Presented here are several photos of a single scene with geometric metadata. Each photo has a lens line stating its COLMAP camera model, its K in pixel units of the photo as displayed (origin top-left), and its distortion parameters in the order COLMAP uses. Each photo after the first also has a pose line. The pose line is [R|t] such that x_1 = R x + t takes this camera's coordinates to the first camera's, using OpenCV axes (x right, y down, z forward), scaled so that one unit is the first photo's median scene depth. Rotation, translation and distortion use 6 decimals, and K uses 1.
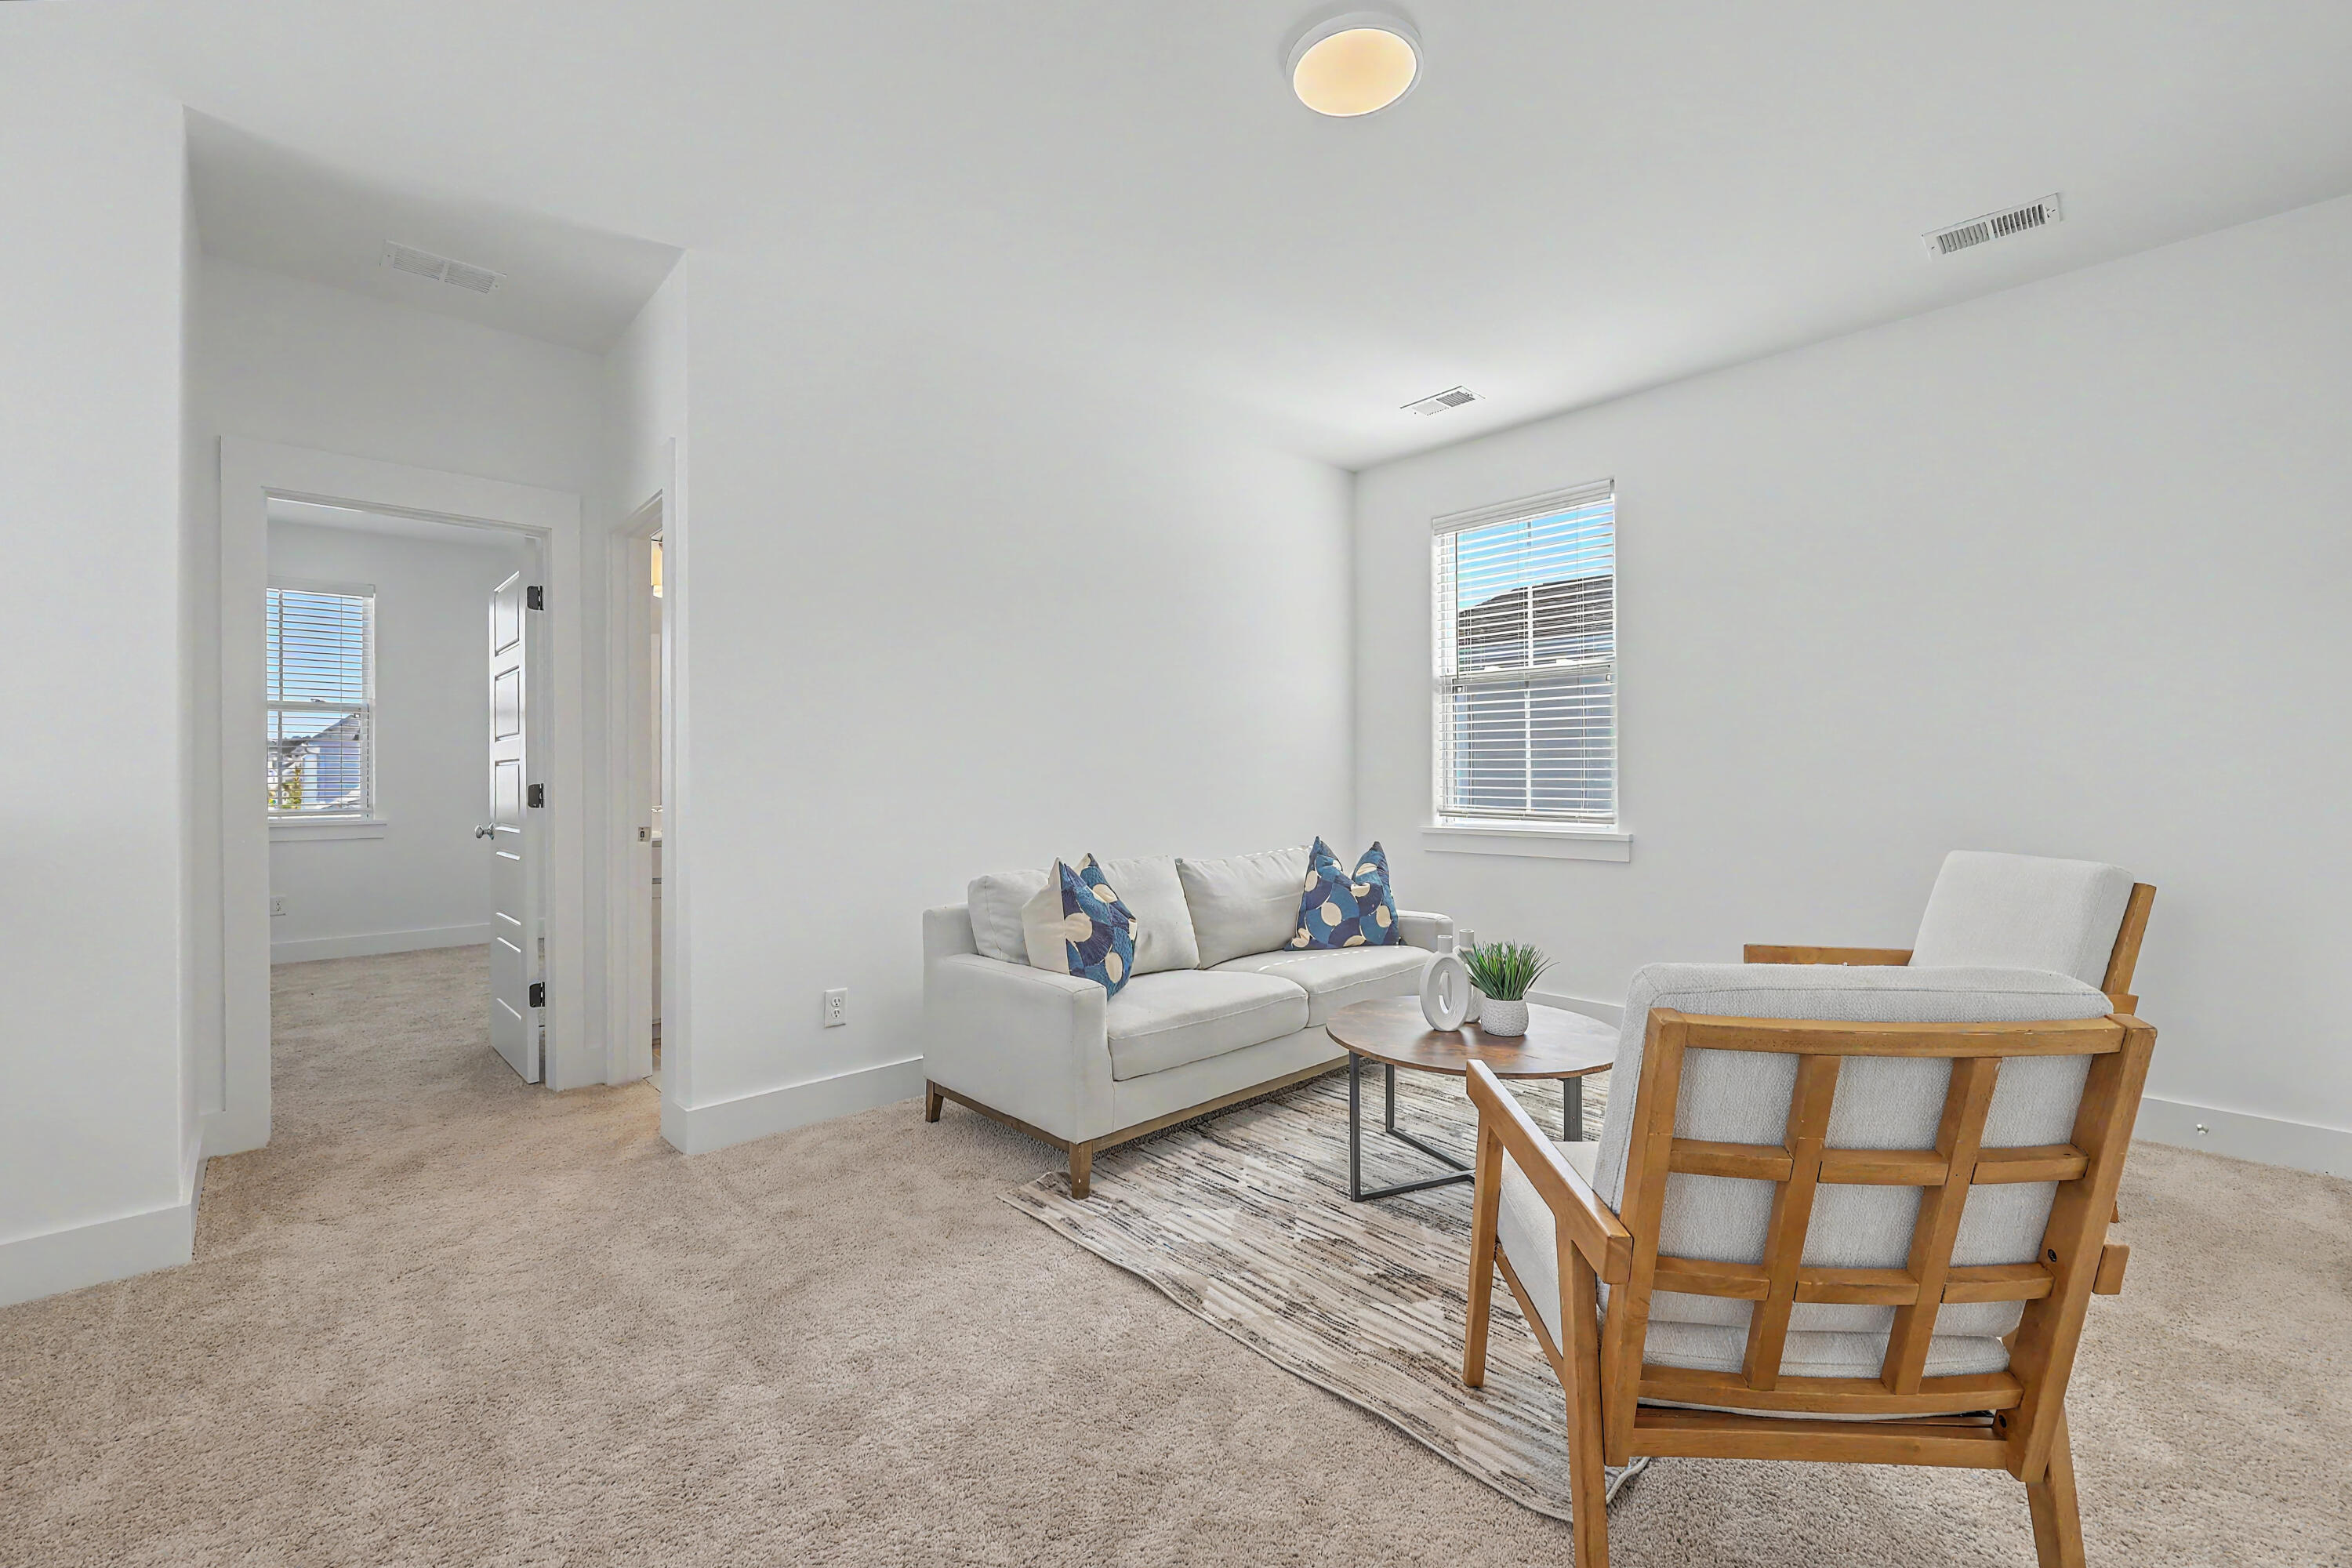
lens RADIAL K [[946.8, 0, 1181.4], [0, 946.8, 785.7], [0, 0, 1]] dist [-0.000752, 0.000049]
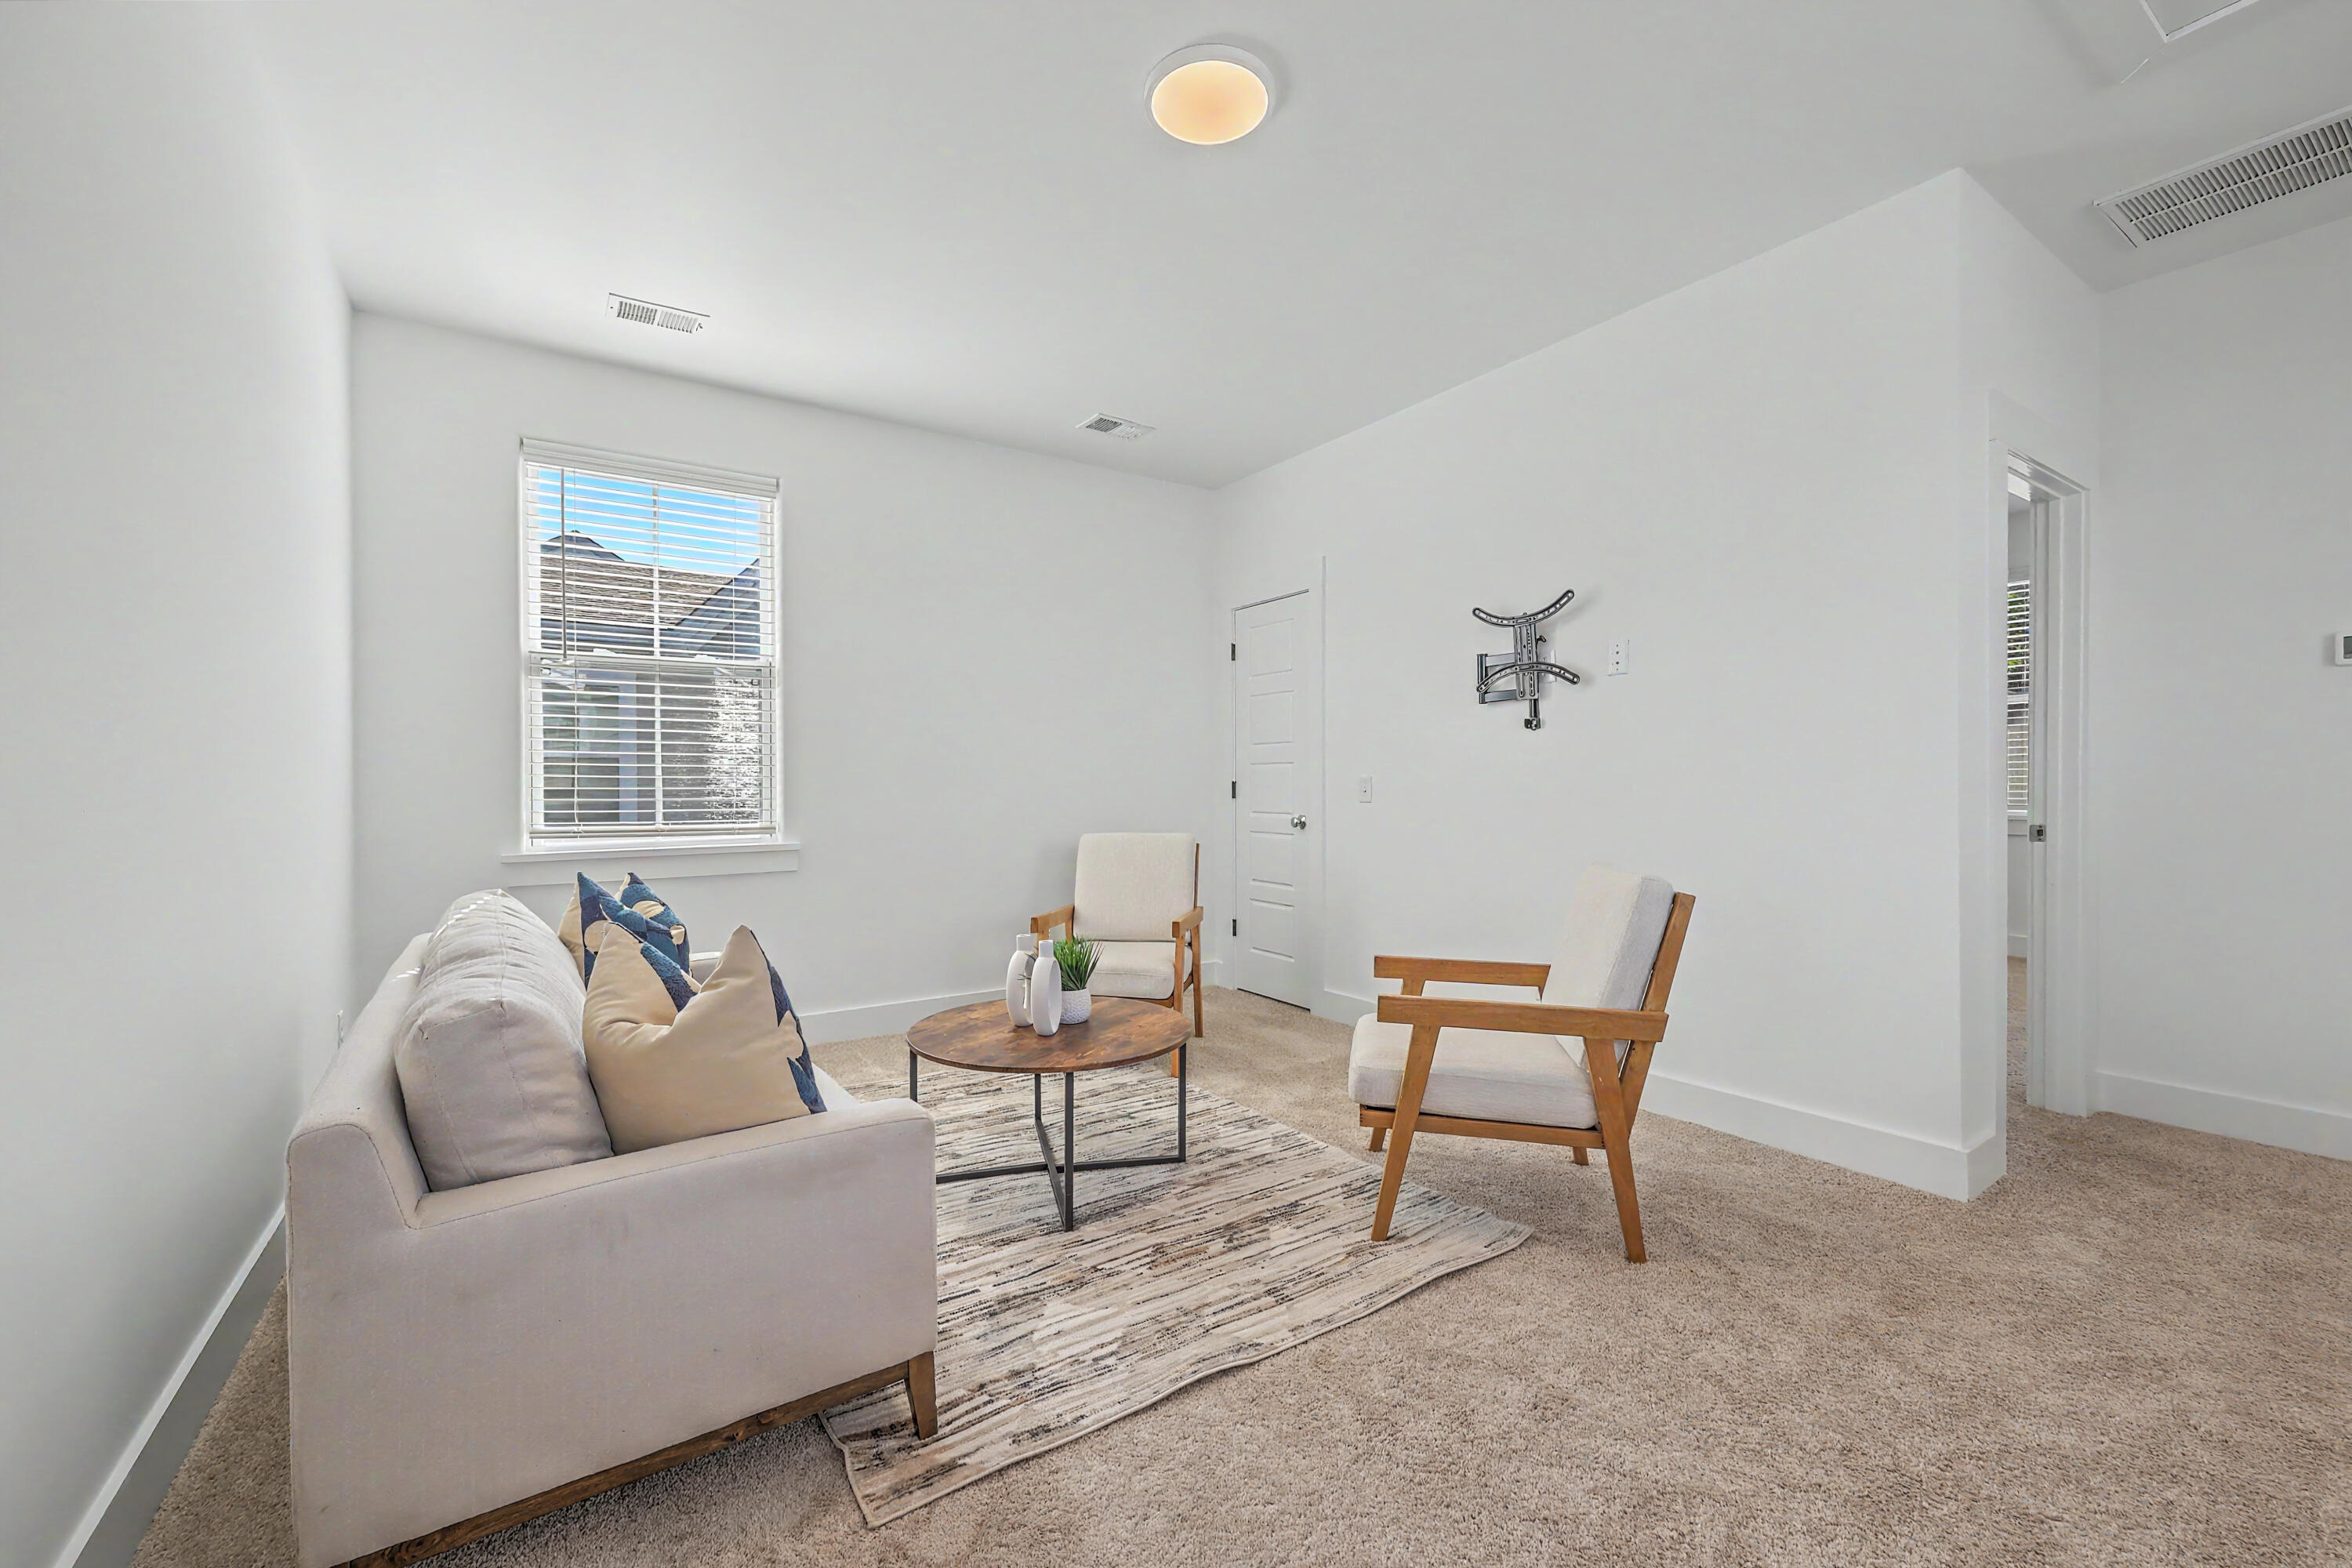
lens RADIAL K [[940.7, 0, 1152.1], [0, 940.7, 802.0], [0, 0, 1]] dist [0.000765, 0.000082]
pose [[0.180621, -0.017330, 0.983400, -0.573950], [0.014117, 0.999787, 0.015026, -0.001795], [-0.983452, 0.011169, 0.180827, 0.594076]]
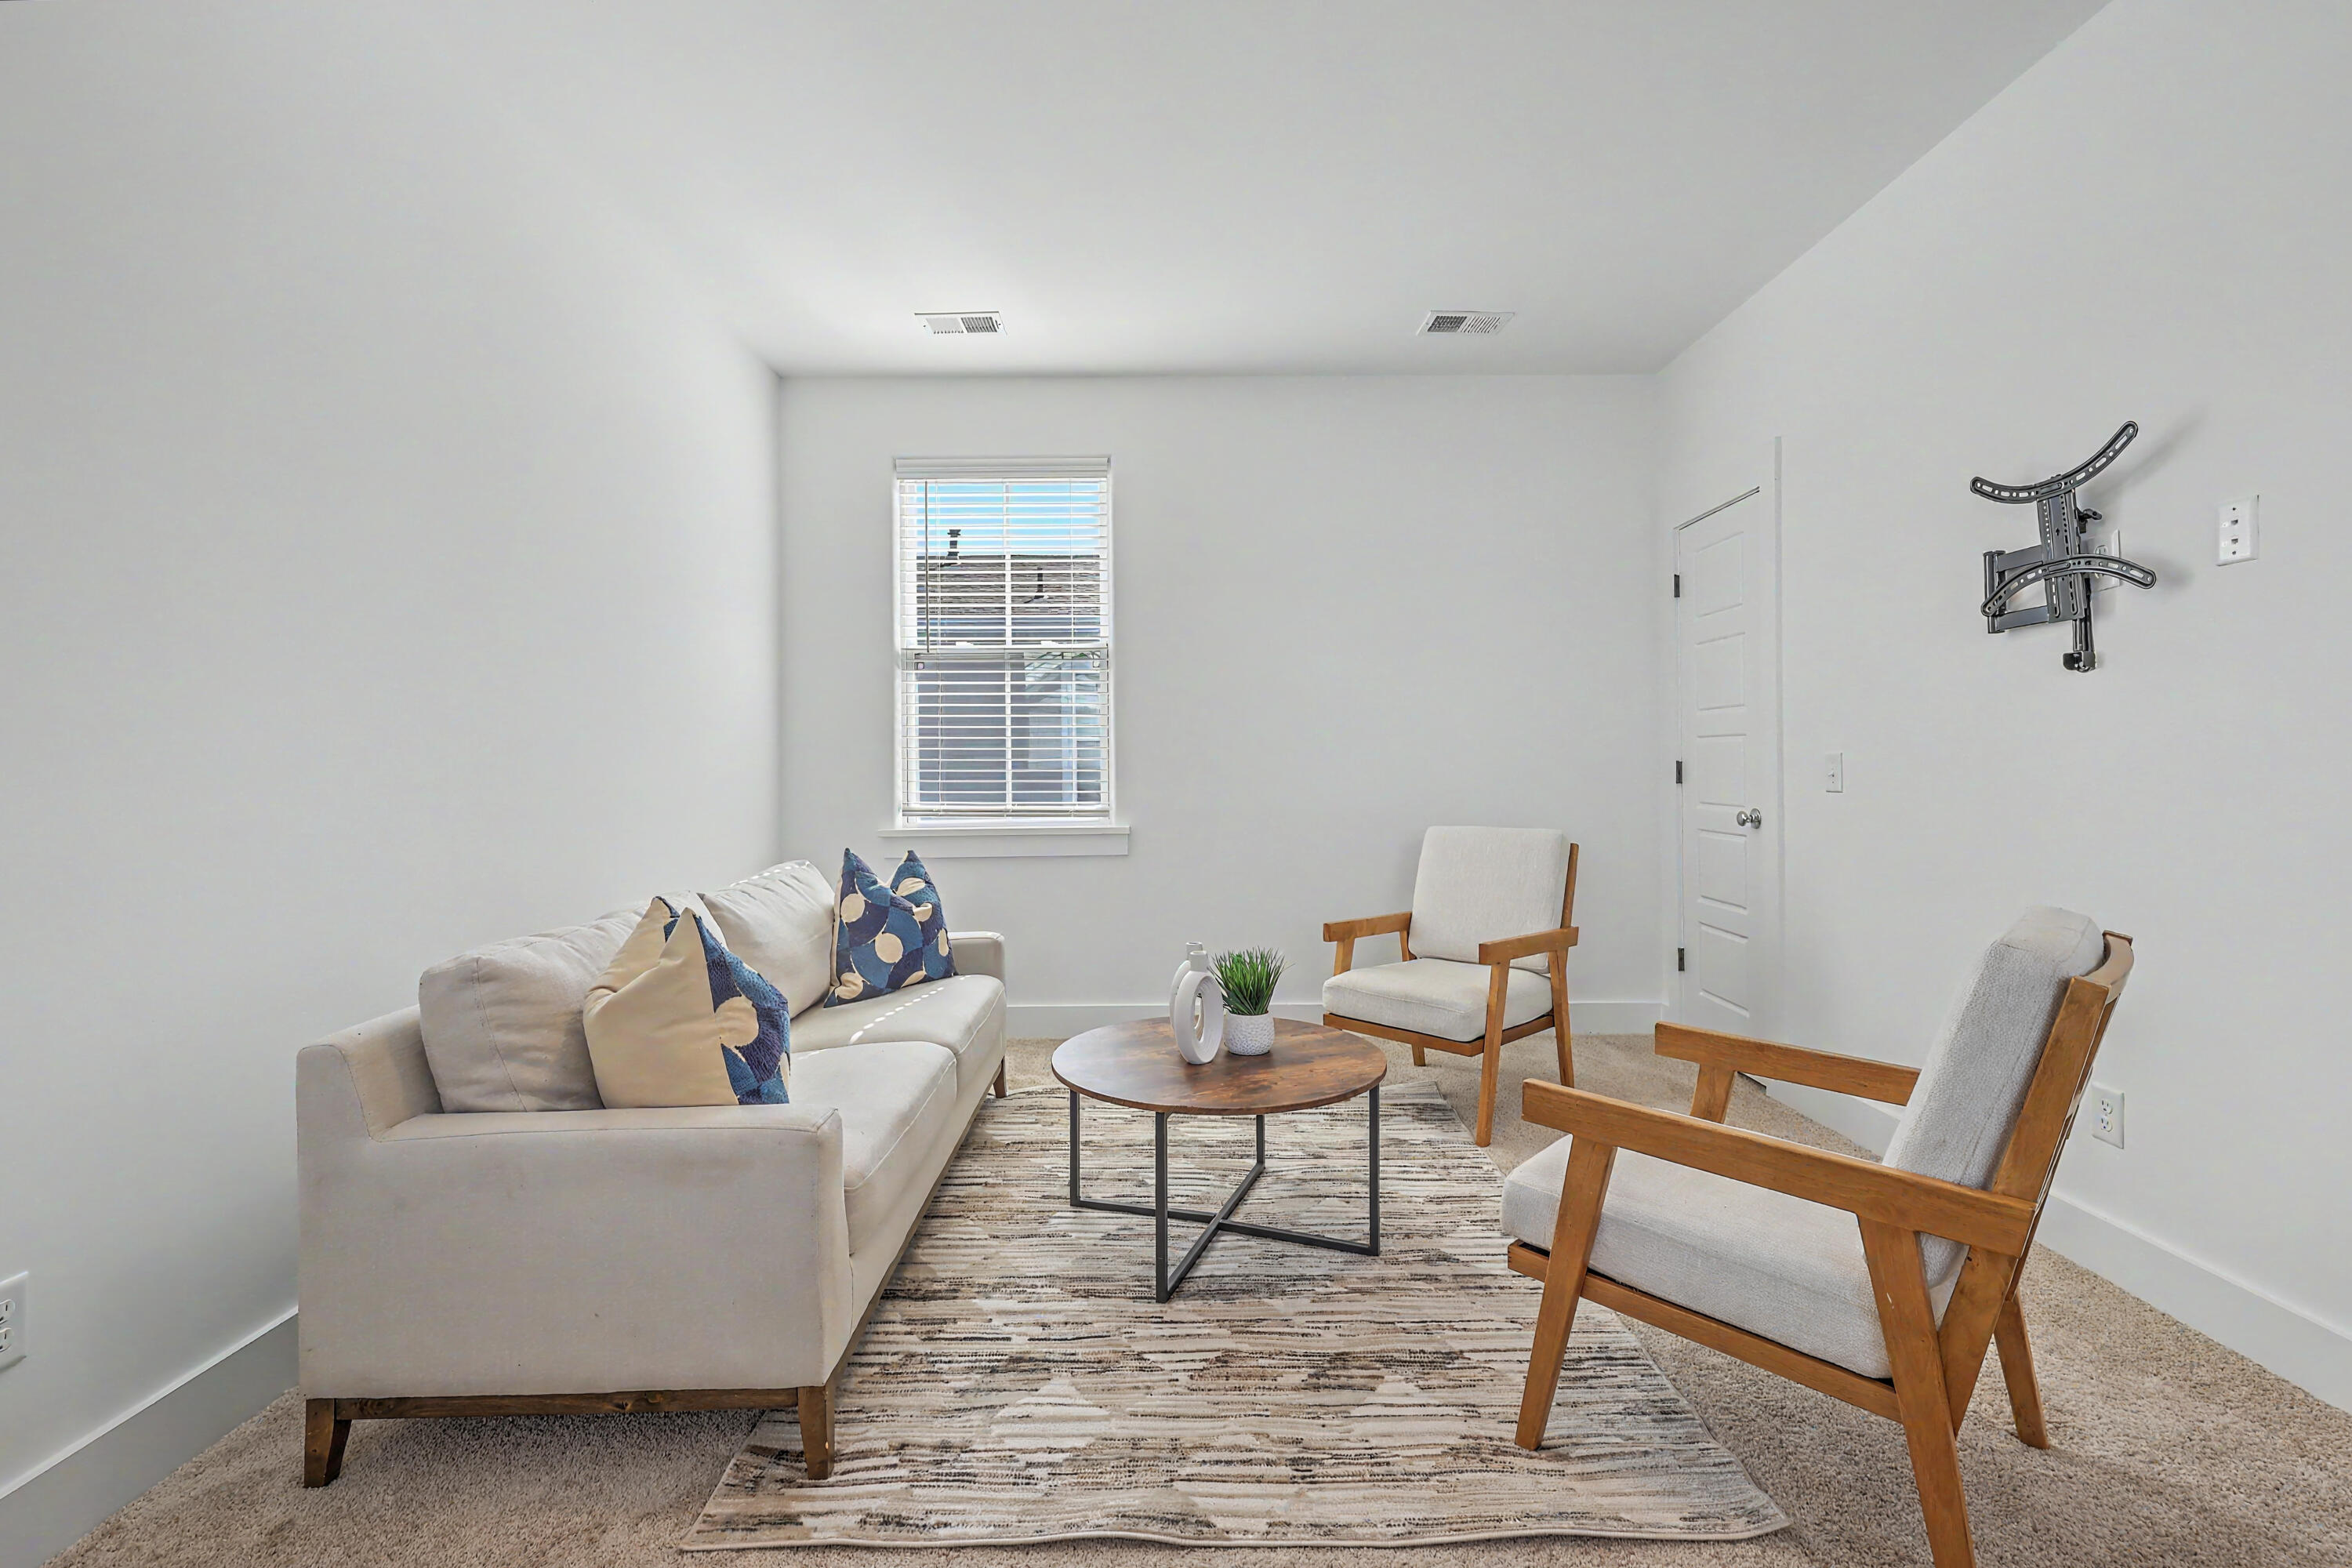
lens RADIAL K [[1023.7, 0, 1171.7], [0, 1023.7, 773.5], [0, 0, 1]] dist [0.000566, 0.000186]
pose [[0.686867, -0.007395, 0.726745, -0.342949], [0.013206, 0.999910, -0.002306, -0.000279], [-0.726663, 0.011182, 0.686903, 0.320830]]
